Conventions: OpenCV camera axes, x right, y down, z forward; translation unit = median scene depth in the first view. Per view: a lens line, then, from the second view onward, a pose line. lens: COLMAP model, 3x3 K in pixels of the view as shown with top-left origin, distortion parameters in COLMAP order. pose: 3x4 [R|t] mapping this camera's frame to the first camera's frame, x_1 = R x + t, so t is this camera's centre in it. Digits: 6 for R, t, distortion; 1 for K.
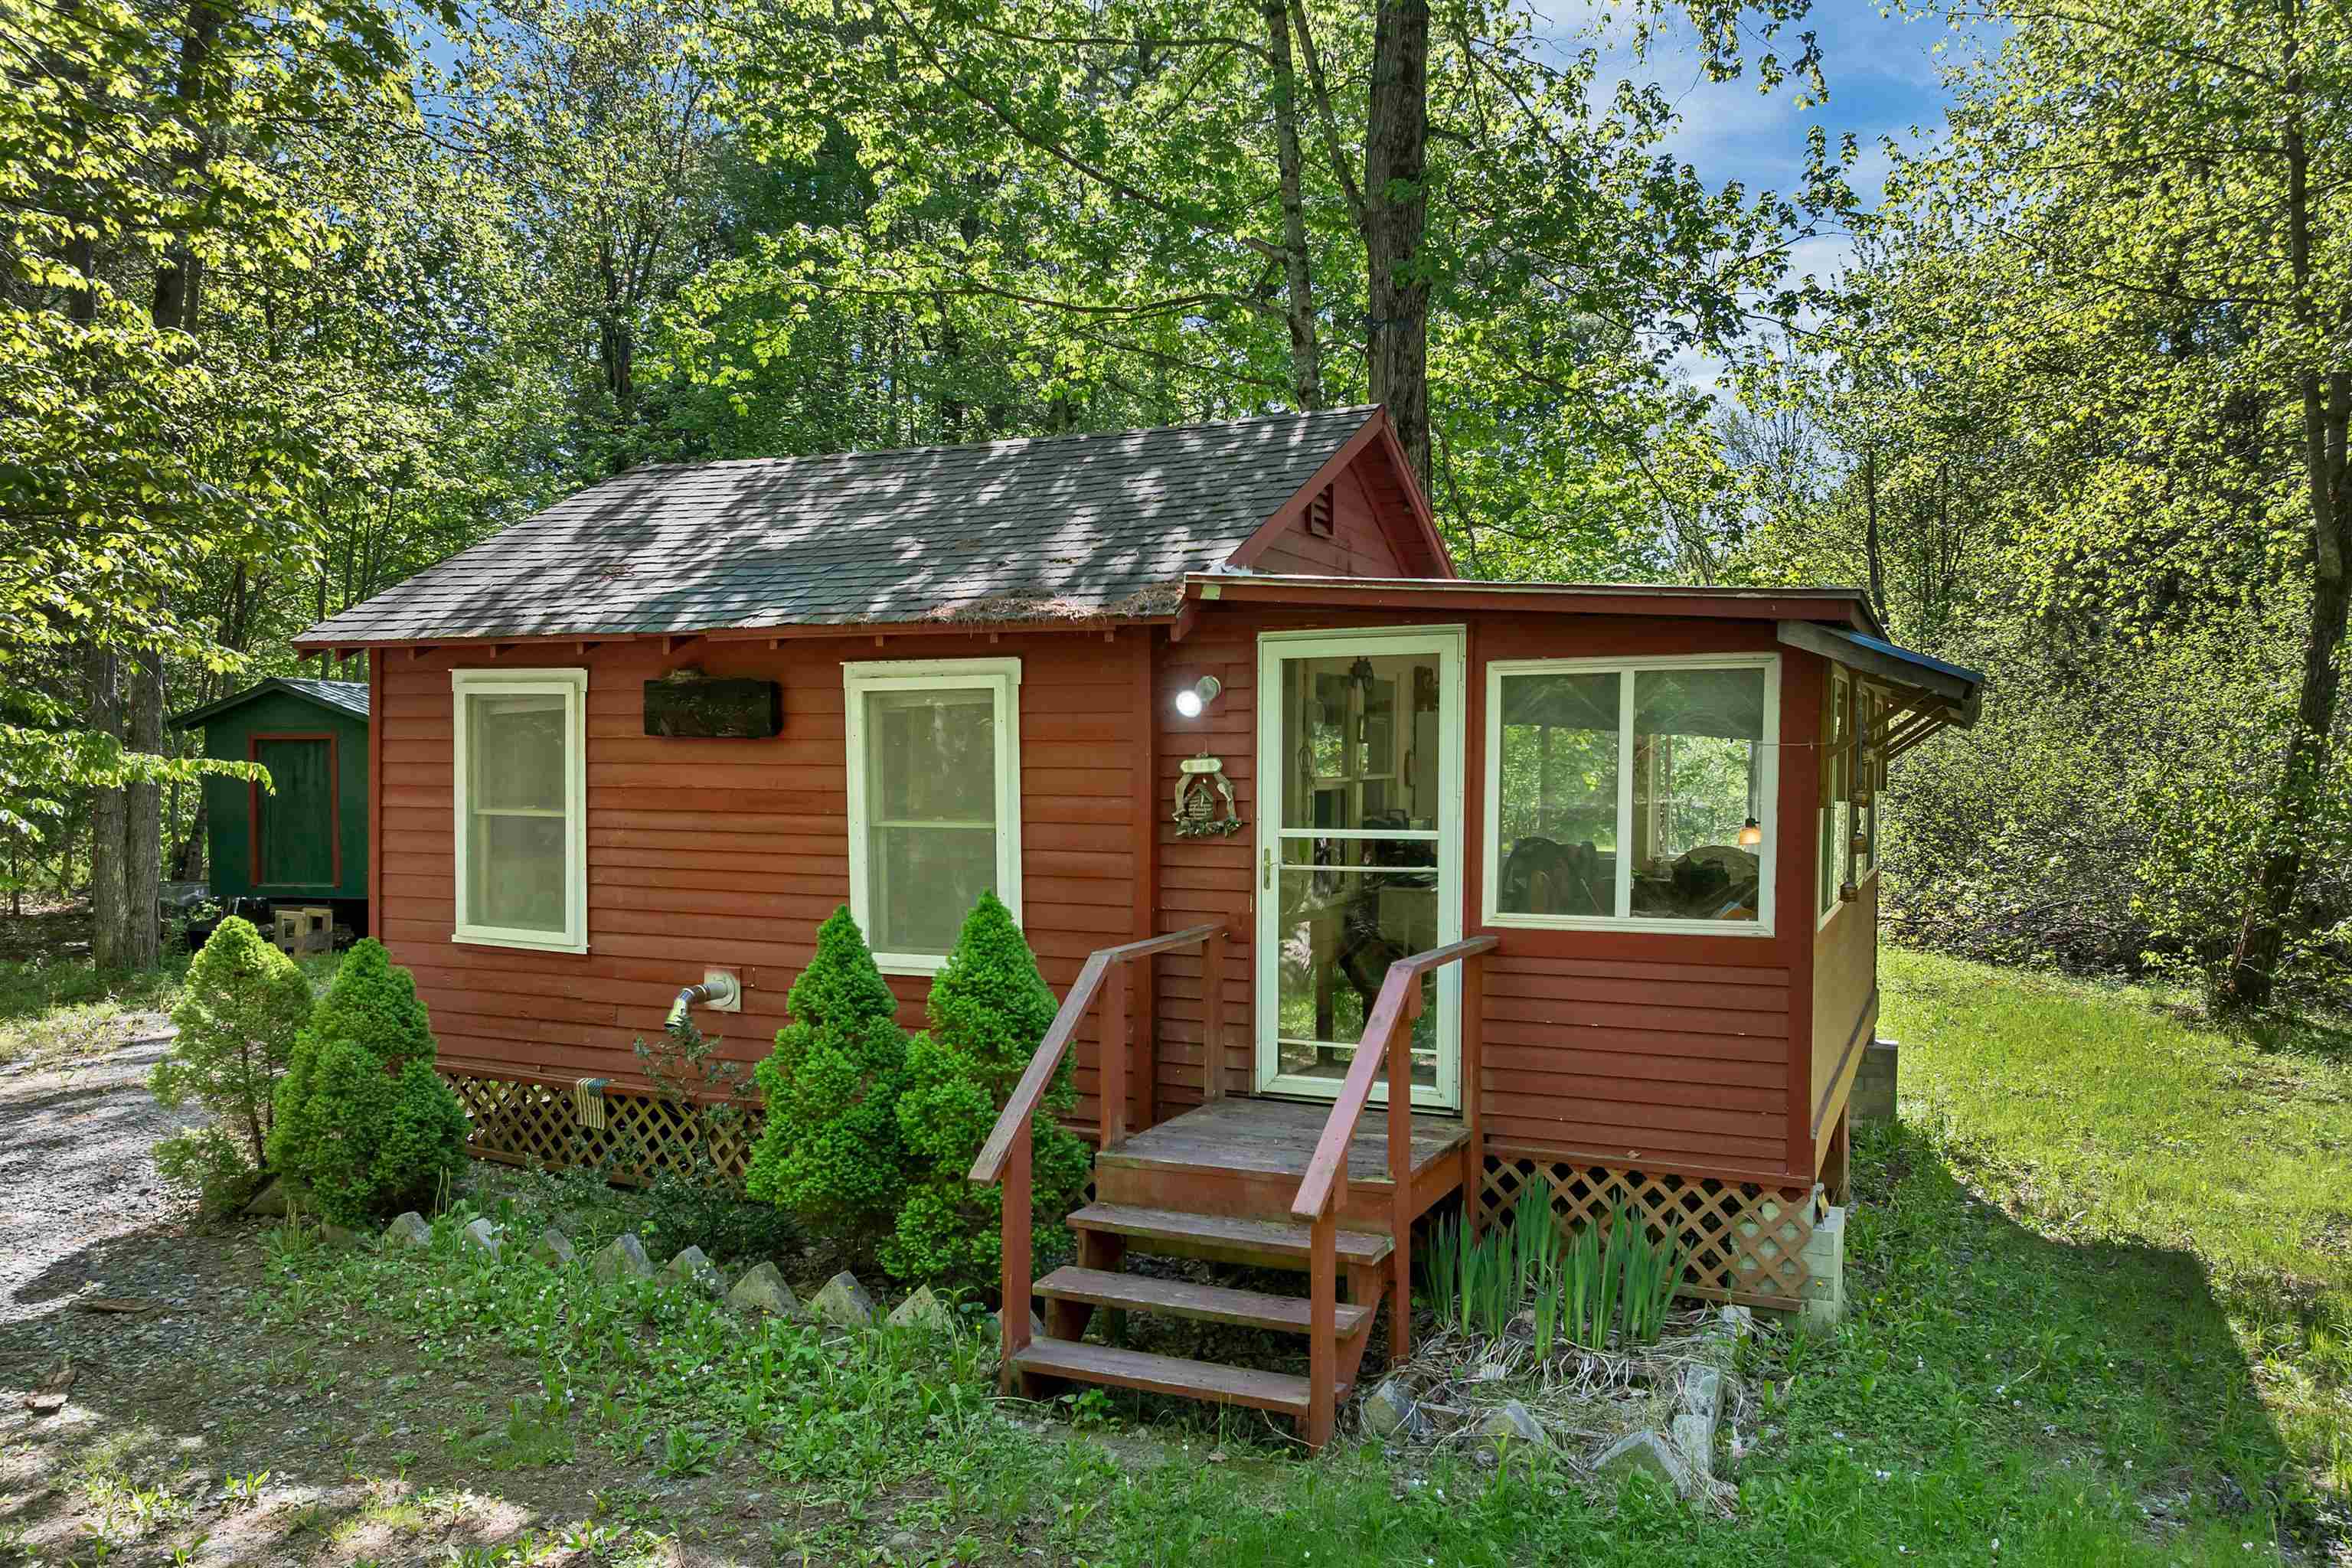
lens RADIAL K [[1665.3, 0, 1177.0], [0, 1665.3, 776.9], [0, 0, 1]] dist [-0.036120, -0.000900]
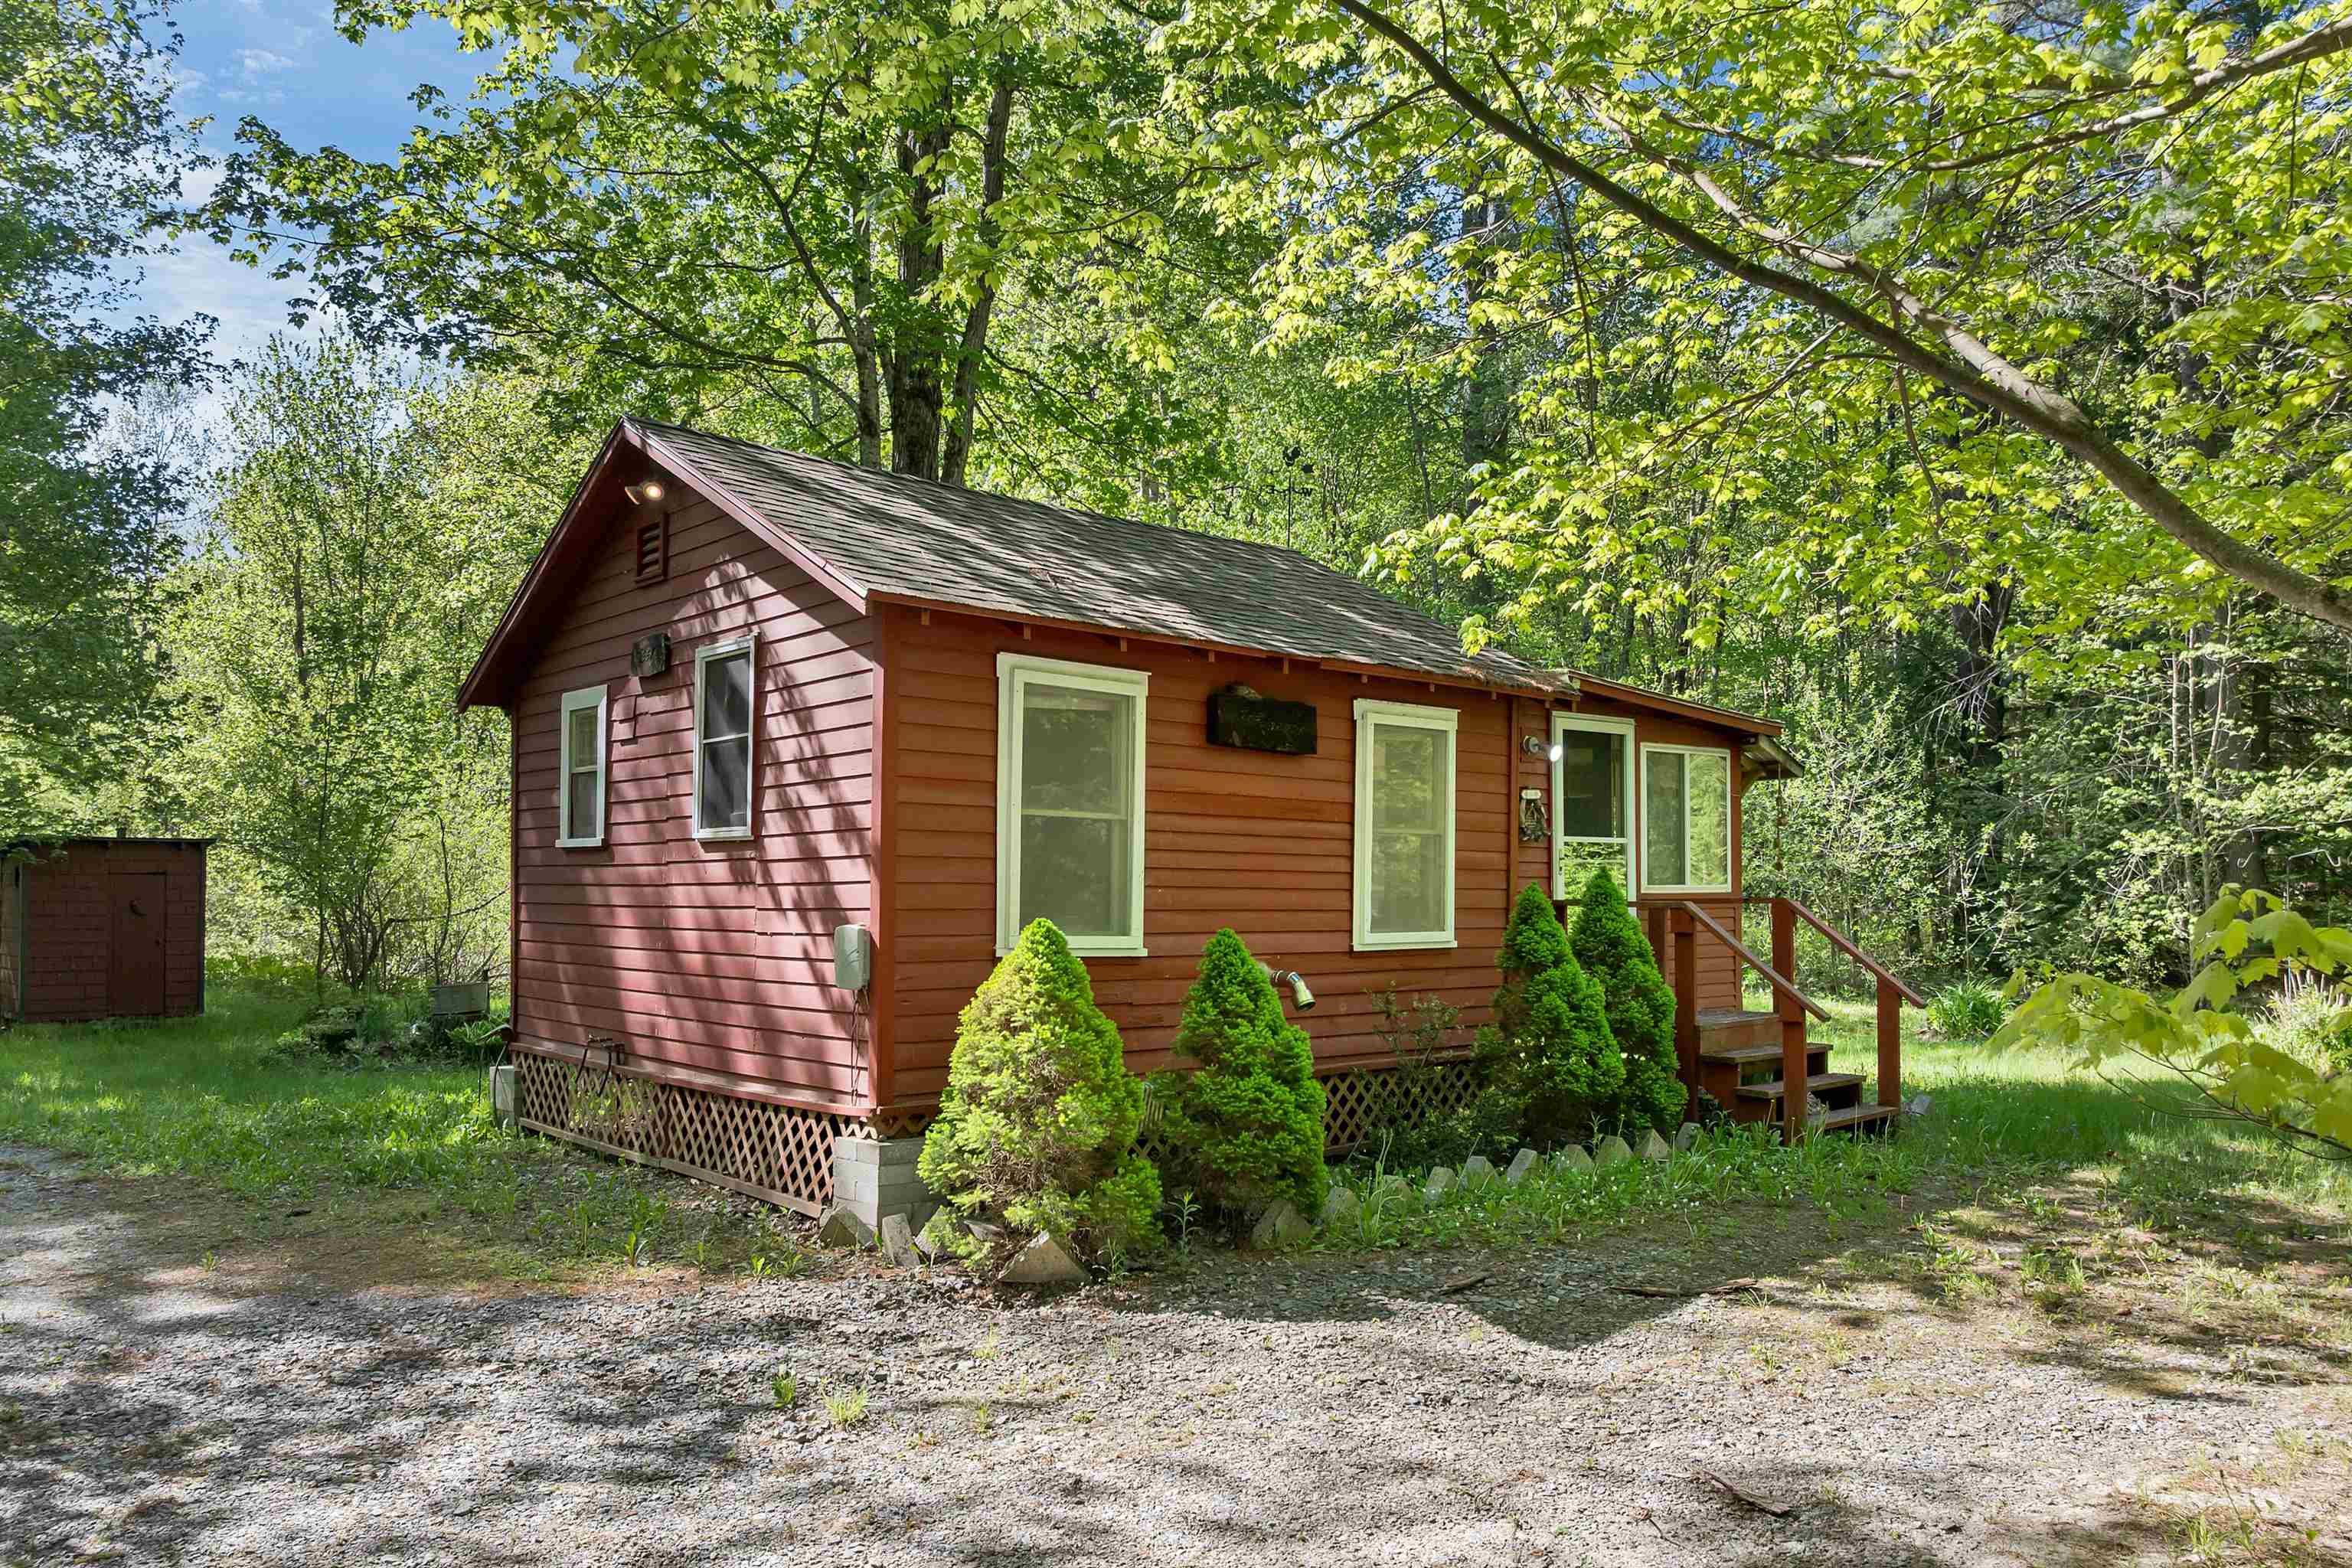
lens RADIAL K [[1665.3, 0, 1181.2], [0, 1665.3, 793.5], [0, 0, 1]] dist [-0.036120, -0.000900]
pose [[0.404909, 0.050777, 0.912946, -1.350714], [0.006070, 0.998286, -0.058216, 0.071535], [-0.914337, 0.029114, 0.403906, 0.608824]]
